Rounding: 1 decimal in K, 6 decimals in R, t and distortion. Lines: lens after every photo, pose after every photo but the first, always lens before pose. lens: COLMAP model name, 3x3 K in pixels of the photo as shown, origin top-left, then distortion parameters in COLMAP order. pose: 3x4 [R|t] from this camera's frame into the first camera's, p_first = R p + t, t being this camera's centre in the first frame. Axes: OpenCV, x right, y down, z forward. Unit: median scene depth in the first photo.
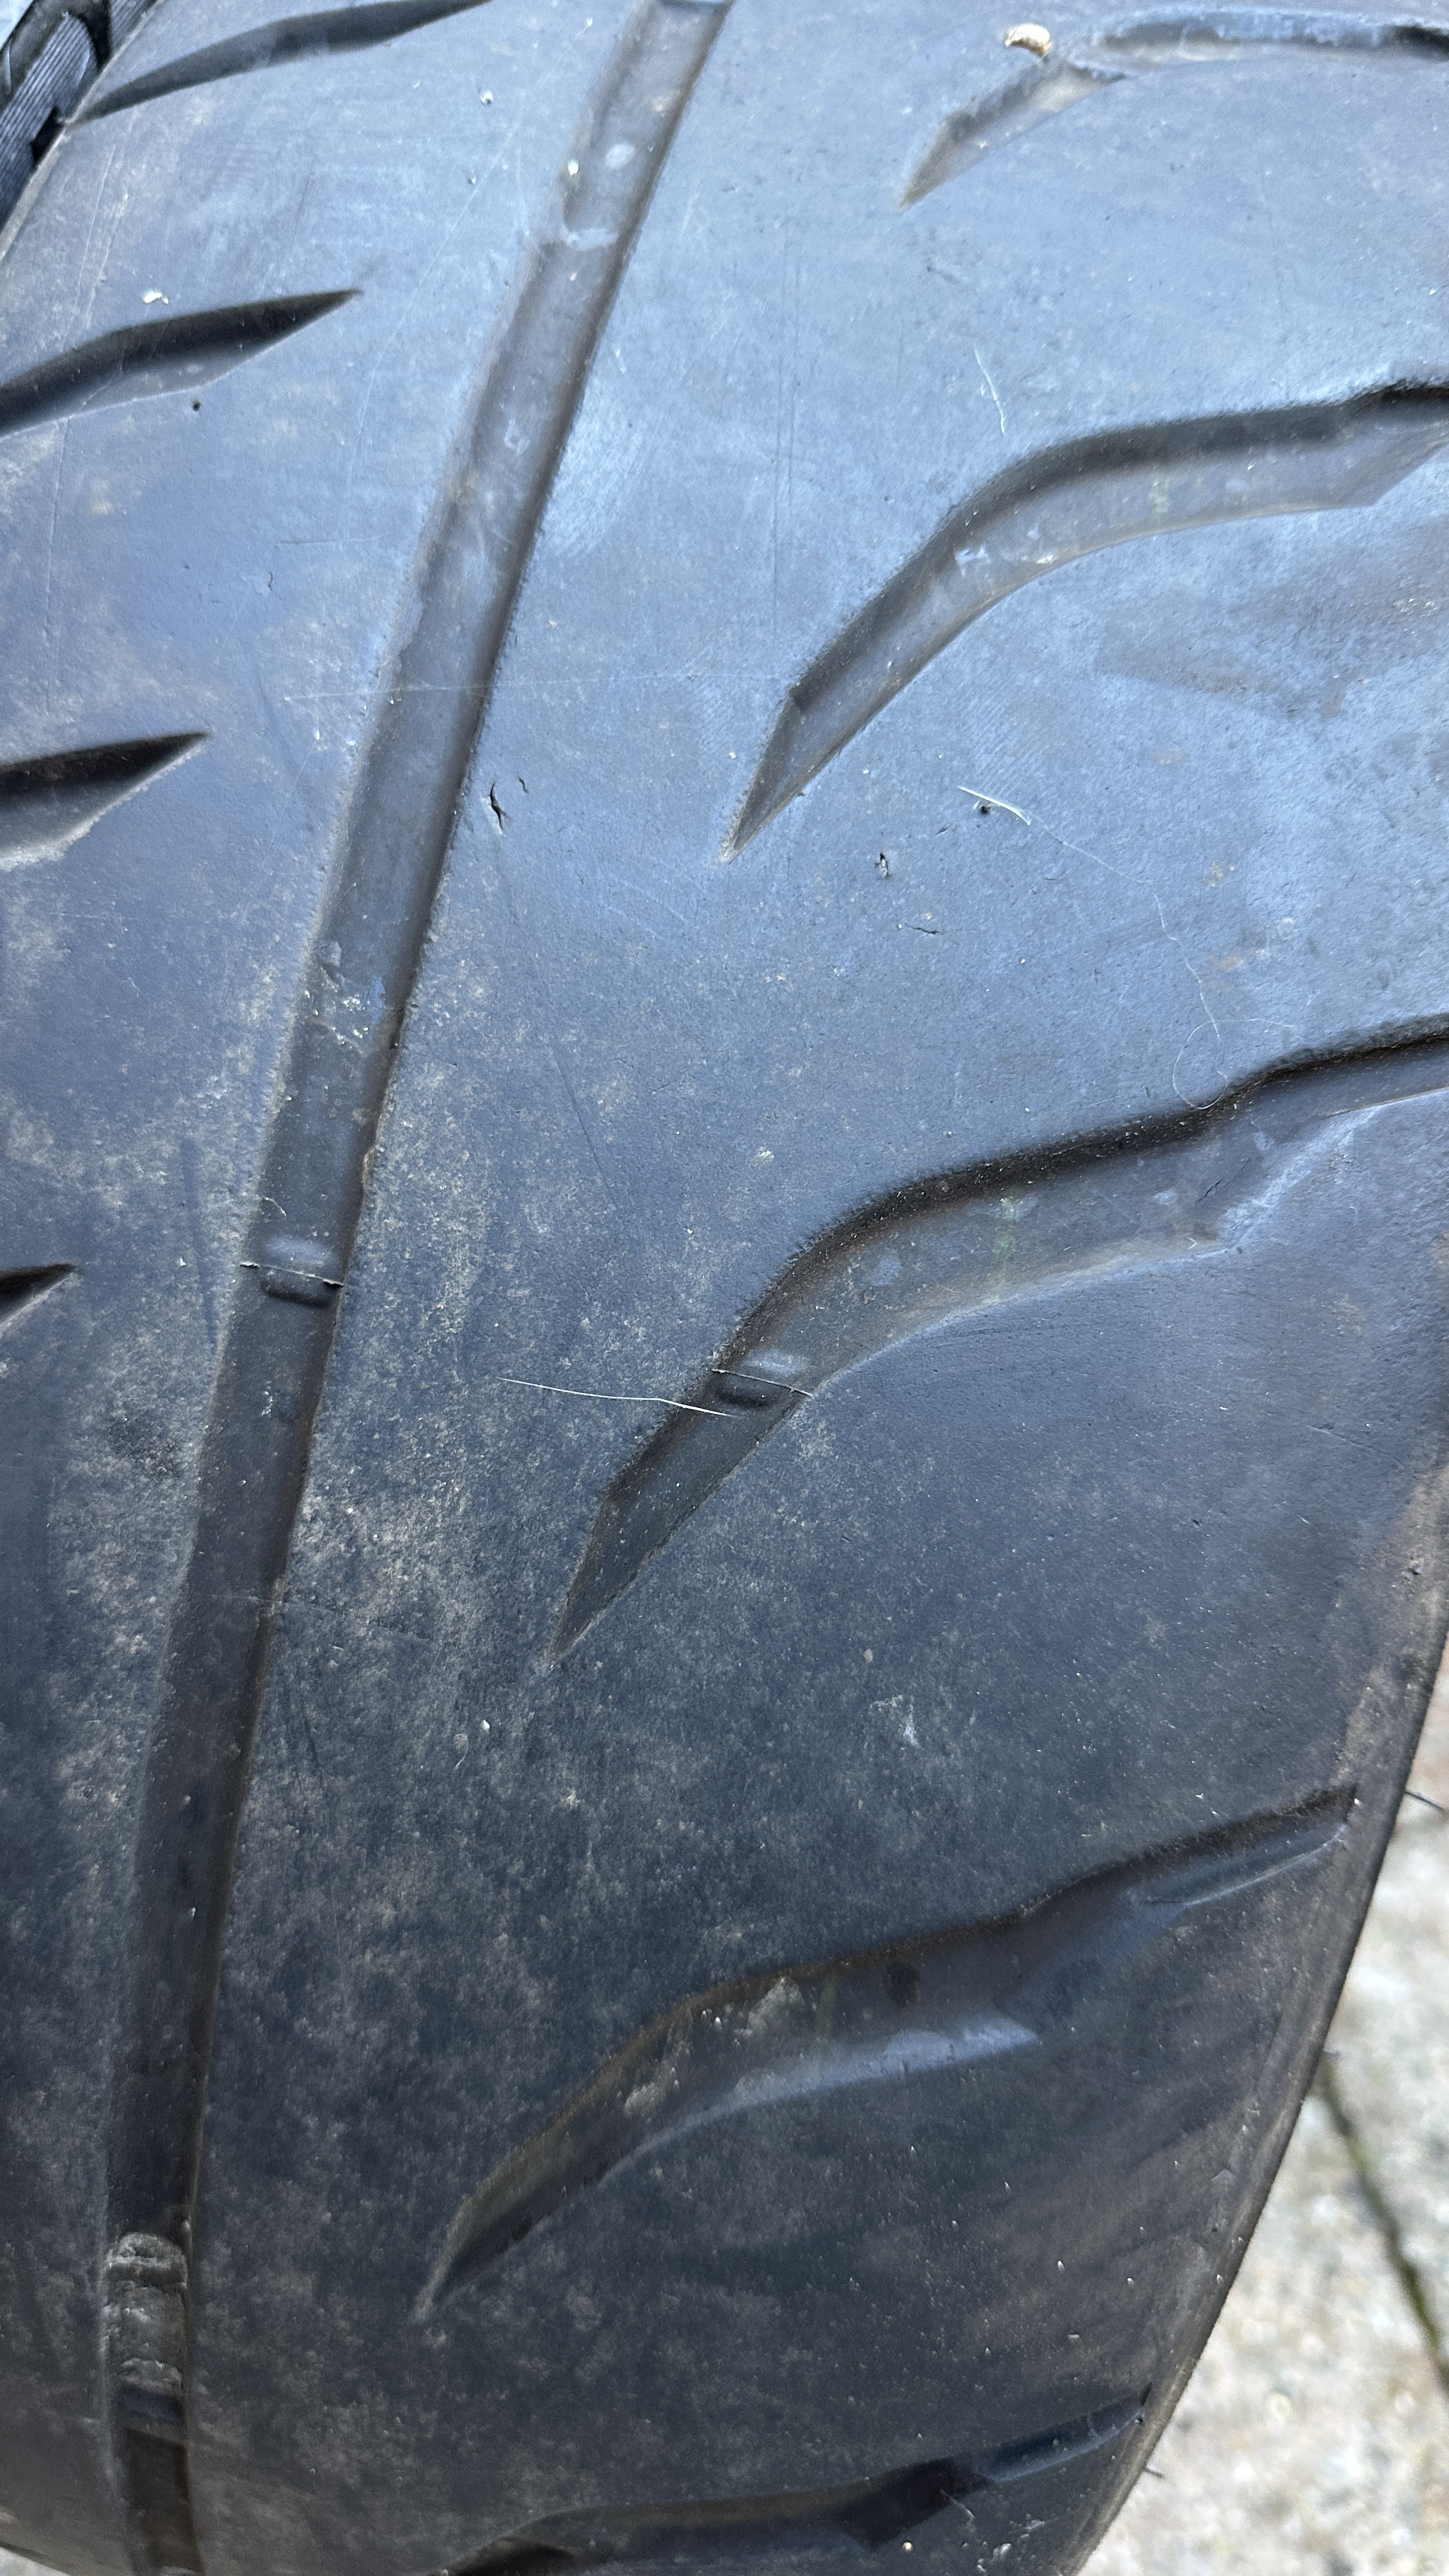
lens RADIAL K [[1884.7, 0, 728.1], [0, 1884.7, 1280.5], [0, 0, 1]] dist [-0.010987, -0.032952]
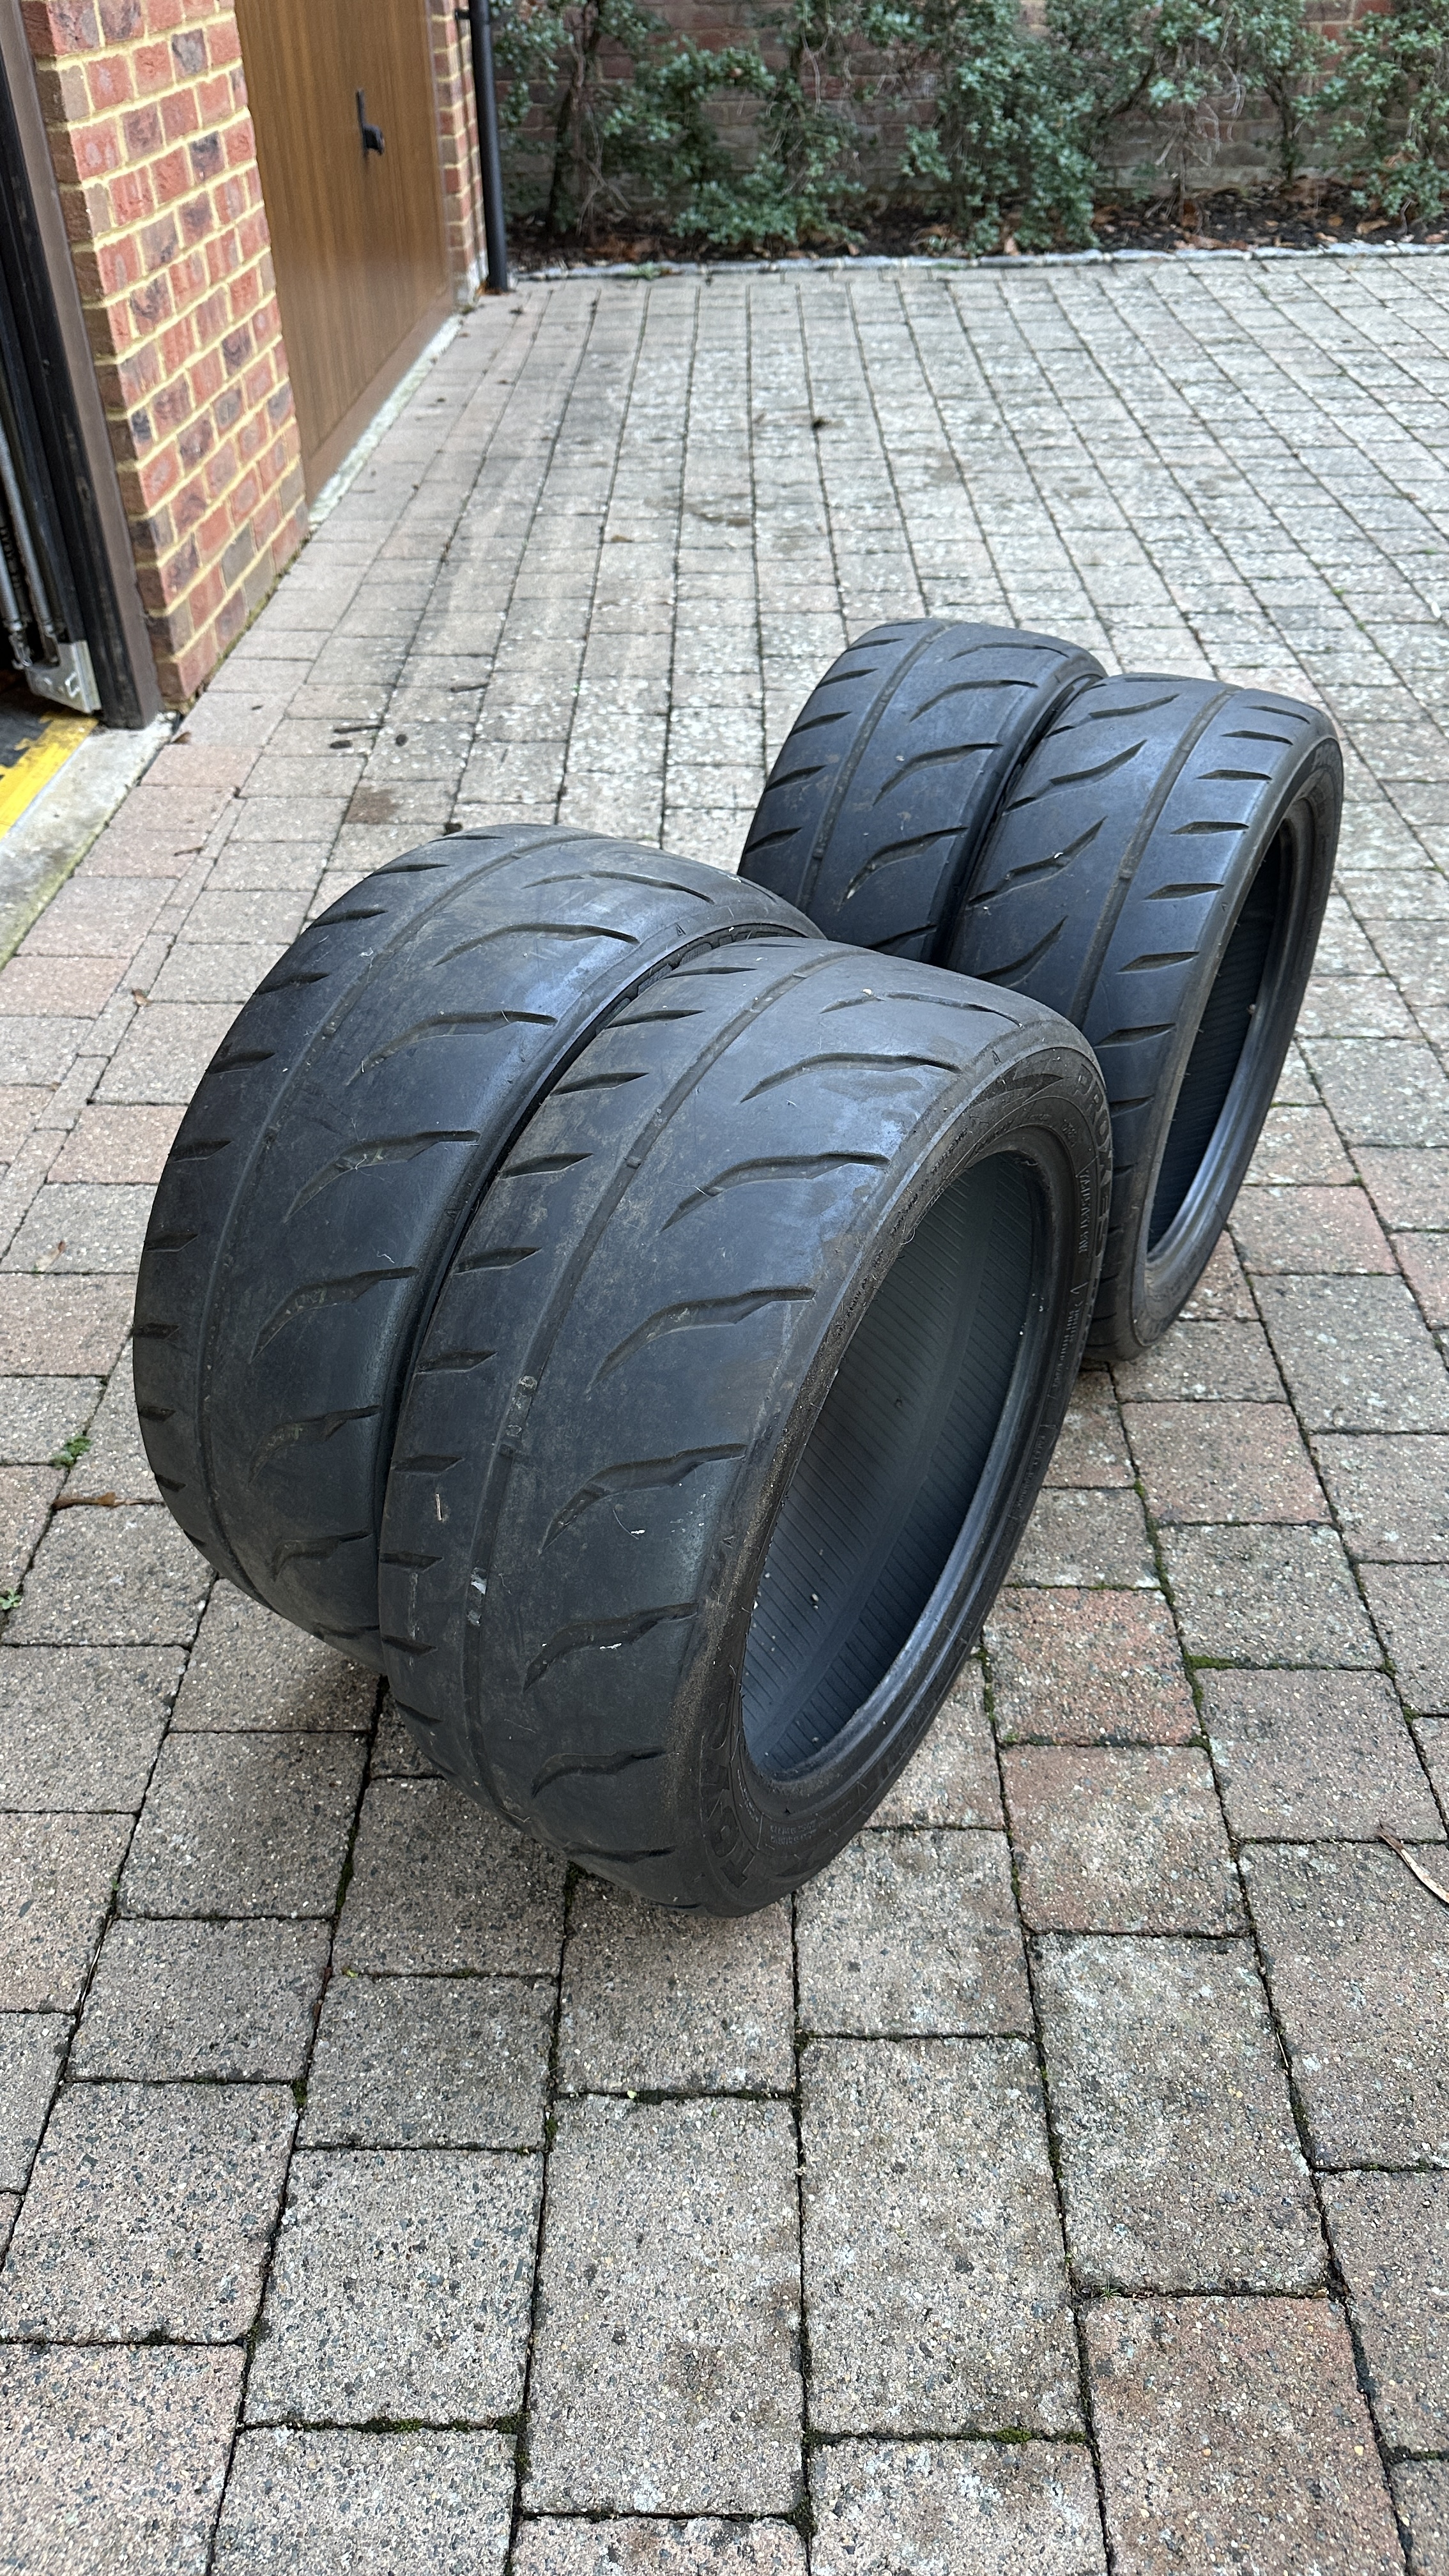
lens RADIAL K [[1884.7, 0, 734.9], [0, 1884.7, 1301.0], [0, 0, 1]] dist [-0.010987, -0.032952]
pose [[0.950877, 0.173532, -0.256359, 1.372544], [-0.272561, 0.861940, -0.427517, 2.379778], [0.146778, 0.476389, 0.866896, -3.119752]]
